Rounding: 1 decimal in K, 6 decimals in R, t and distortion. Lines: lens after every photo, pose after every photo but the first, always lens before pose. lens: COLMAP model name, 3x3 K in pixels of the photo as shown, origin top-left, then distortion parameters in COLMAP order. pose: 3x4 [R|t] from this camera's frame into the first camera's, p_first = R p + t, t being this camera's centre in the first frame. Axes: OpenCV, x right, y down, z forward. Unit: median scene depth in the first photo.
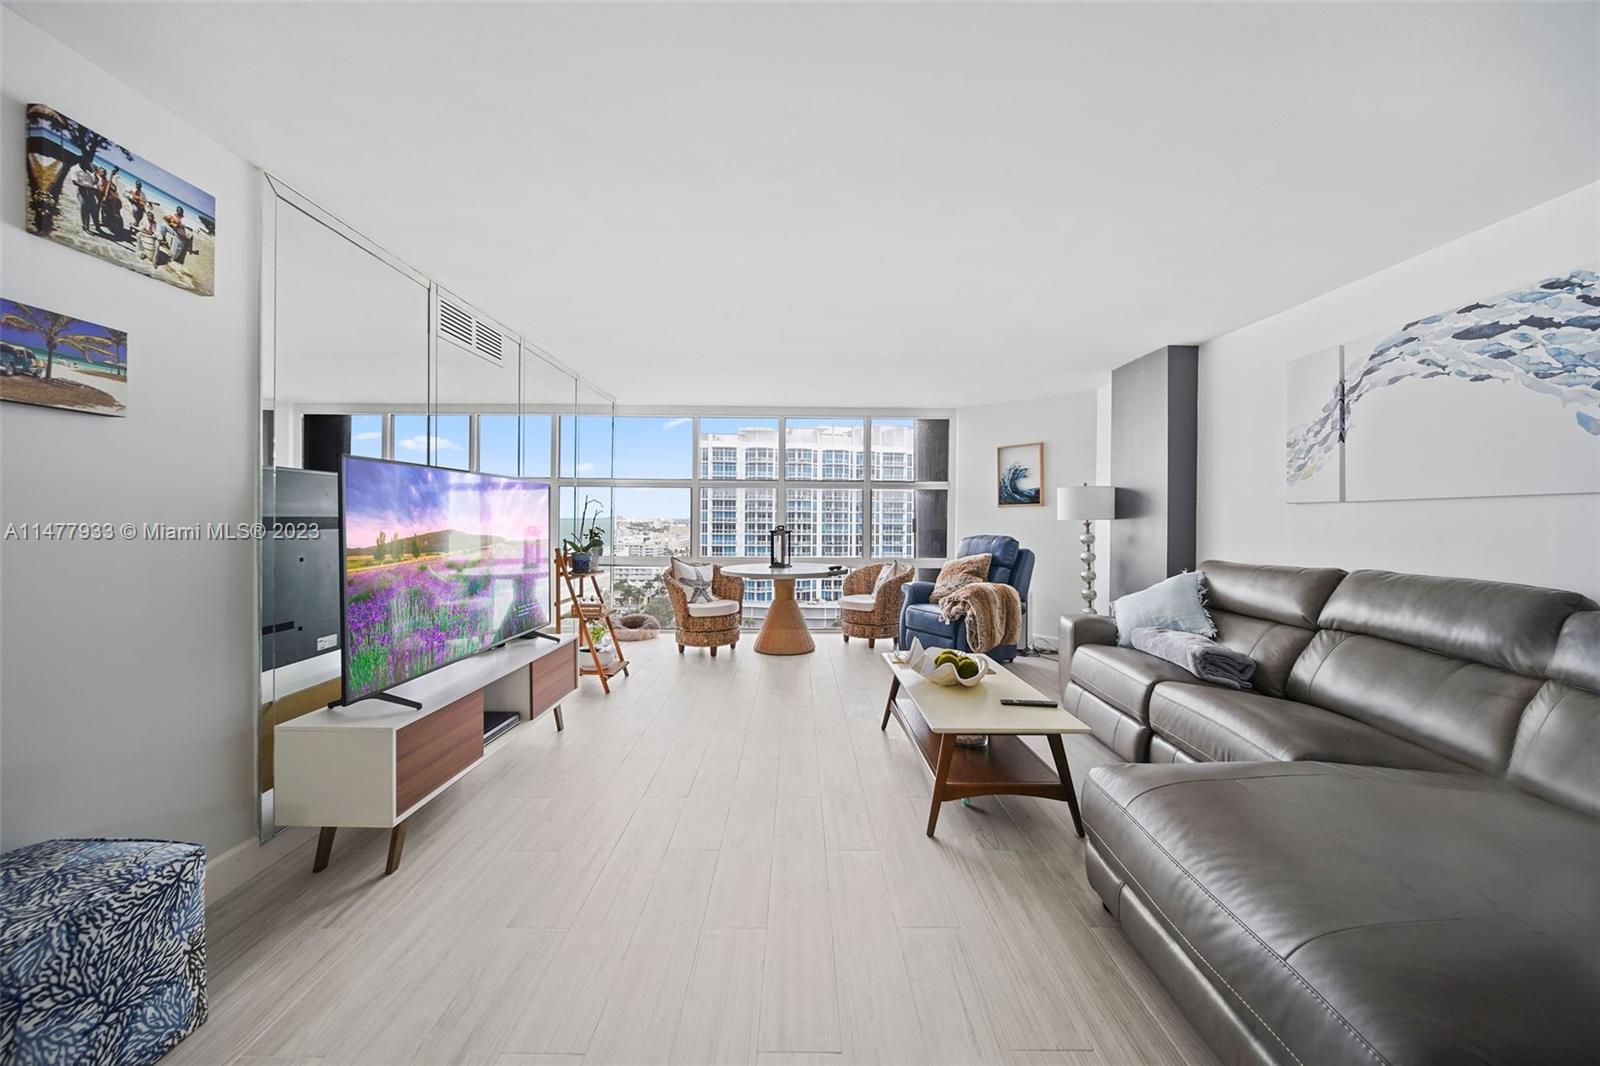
lens RADIAL K [[578.5, 0, 793.2], [0, 578.5, 519.1], [0, 0, 1]] dist [-0.002287, -0.000467]
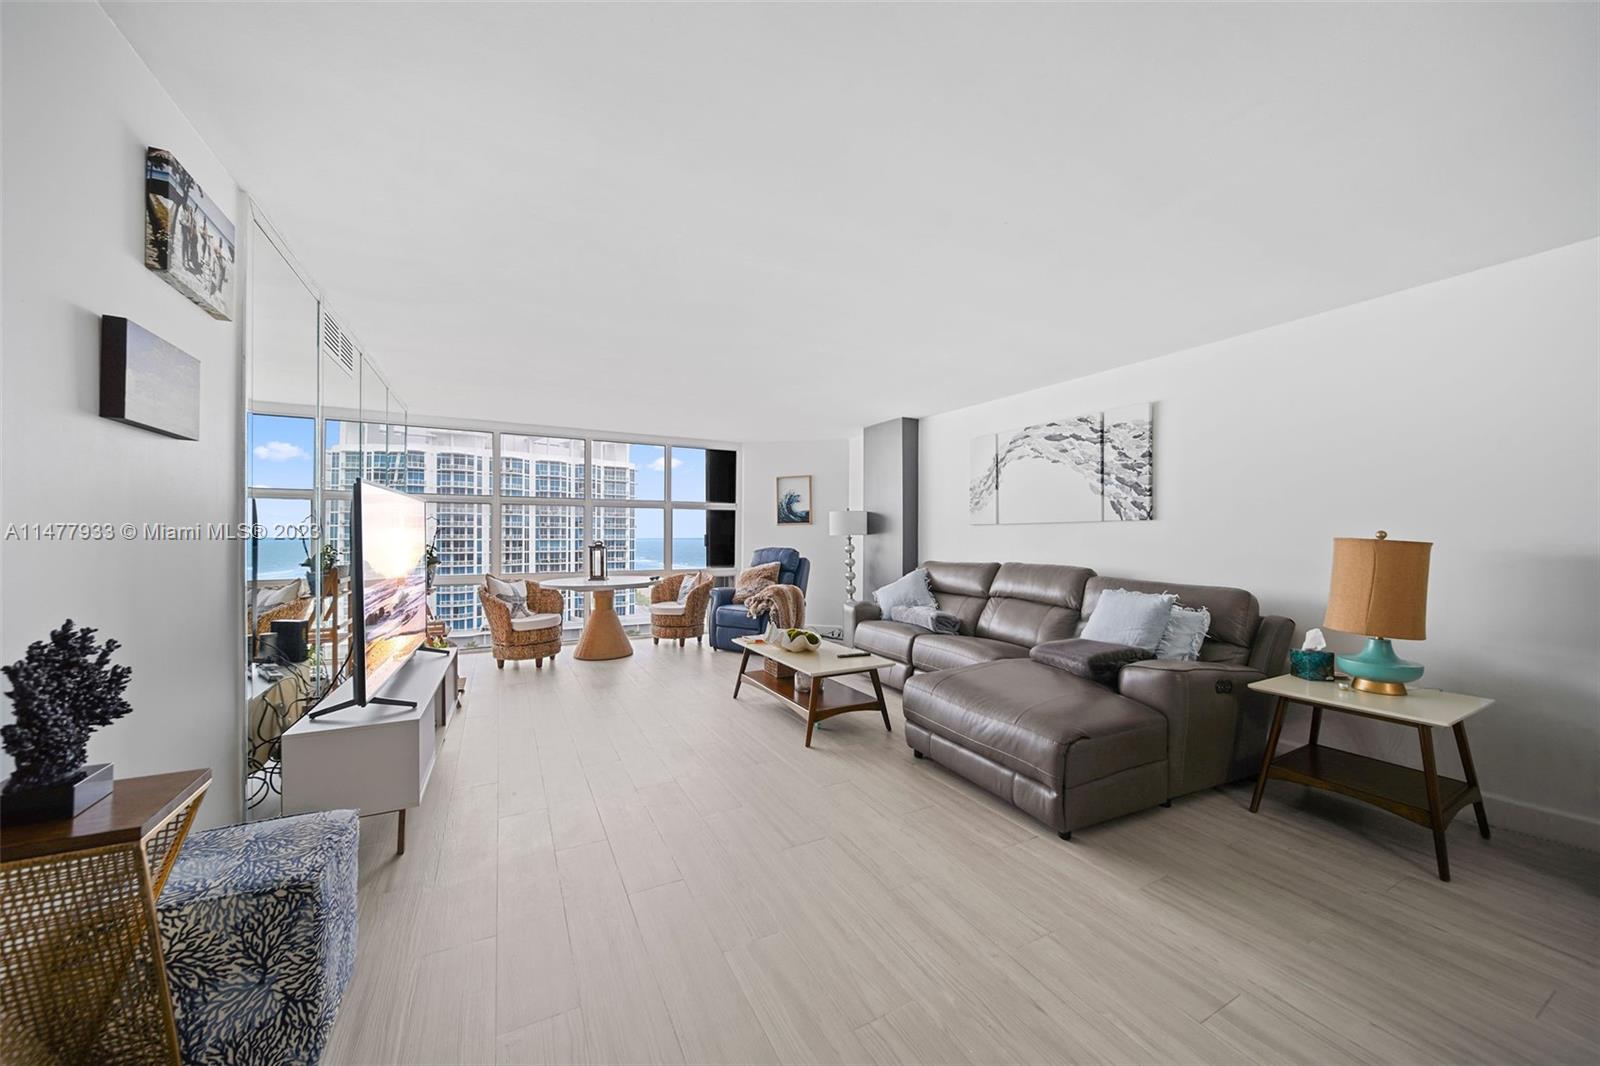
lens RADIAL K [[571.8, 0, 800.0], [0, 571.8, 533.0], [0, 0, 1]] dist [0.000844, -0.000002]
pose [[0.884294, -0.002043, 0.466926, -0.338322], [0.003540, 0.999991, -0.002329, -0.001537], [-0.466917, 0.003713, 0.884293, -0.218218]]
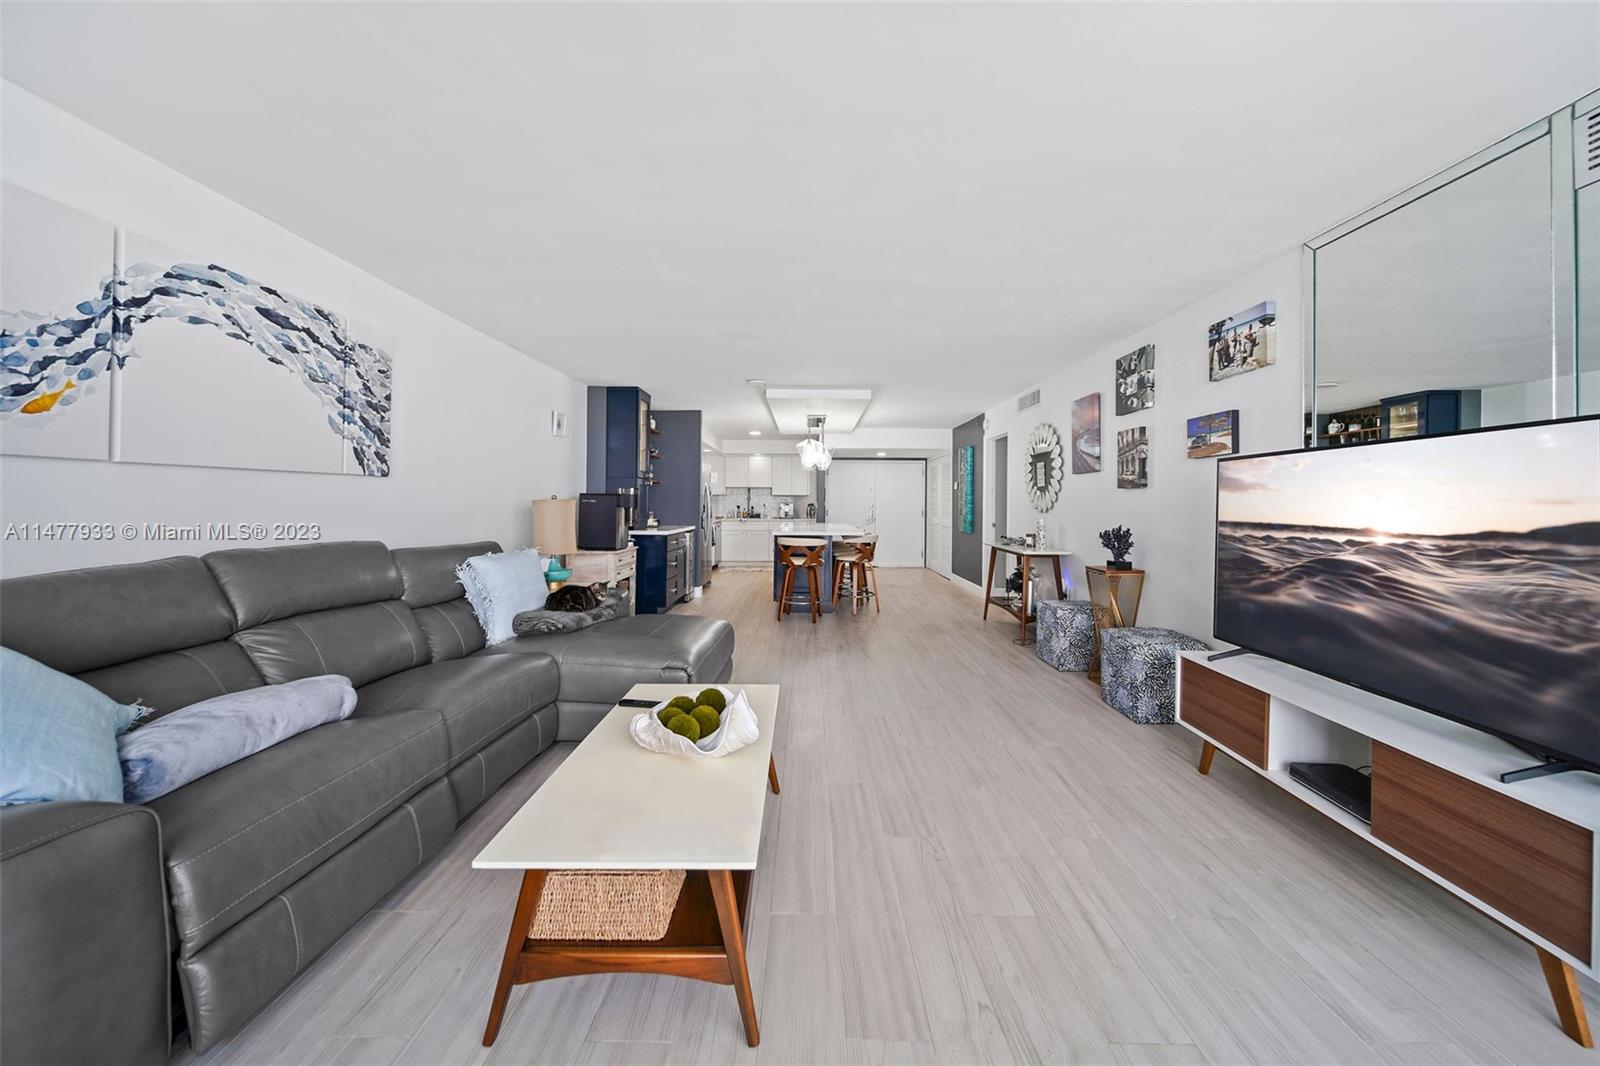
lens RADIAL K [[571.8, 0, 800.0], [0, 571.8, 533.0], [0, 0, 1]] dist [0.000844, -0.000002]
pose [[-0.999610, -0.016644, 0.022417, 0.124514], [-0.015459, 0.998524, 0.052065, 0.006338], [-0.023251, 0.051699, -0.998392, 1.501907]]
